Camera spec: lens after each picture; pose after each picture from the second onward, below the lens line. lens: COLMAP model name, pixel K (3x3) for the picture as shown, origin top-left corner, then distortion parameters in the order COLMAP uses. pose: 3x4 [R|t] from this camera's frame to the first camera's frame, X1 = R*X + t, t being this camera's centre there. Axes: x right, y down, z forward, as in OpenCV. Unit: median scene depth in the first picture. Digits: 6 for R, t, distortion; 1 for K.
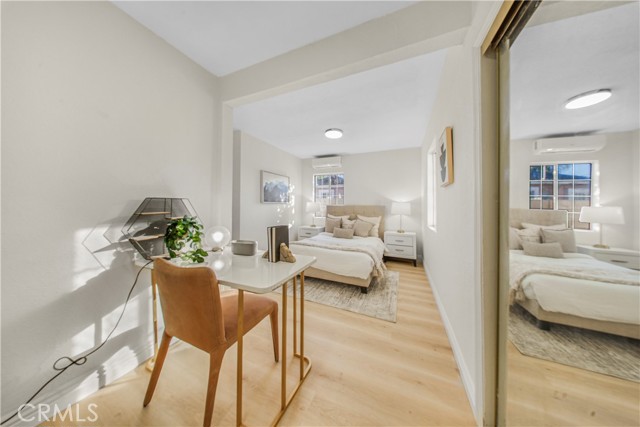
lens RADIAL K [[185.9, 0, 320.6], [0, 185.9, 209.7], [0, 0, 1]] dist [-0.000916, -0.000099]
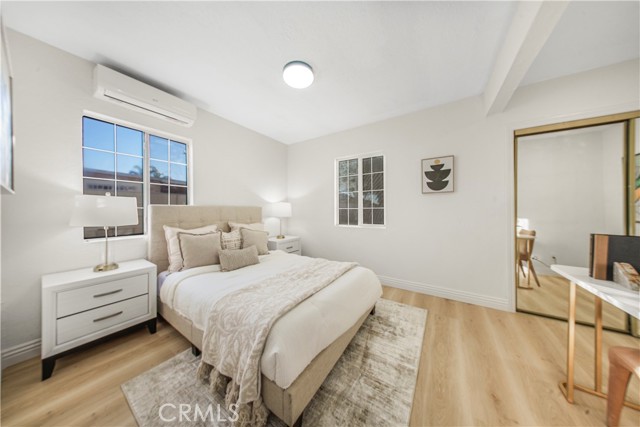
lens RADIAL K [[185.9, 0, 320.6], [0, 185.9, 209.7], [0, 0, 1]] dist [-0.000916, -0.000099]
pose [[0.156060, 0.000619, 0.987747, -0.362329], [0.023831, 0.999706, -0.004392, -0.002964], [-0.987460, 0.024224, 0.155999, 0.657672]]
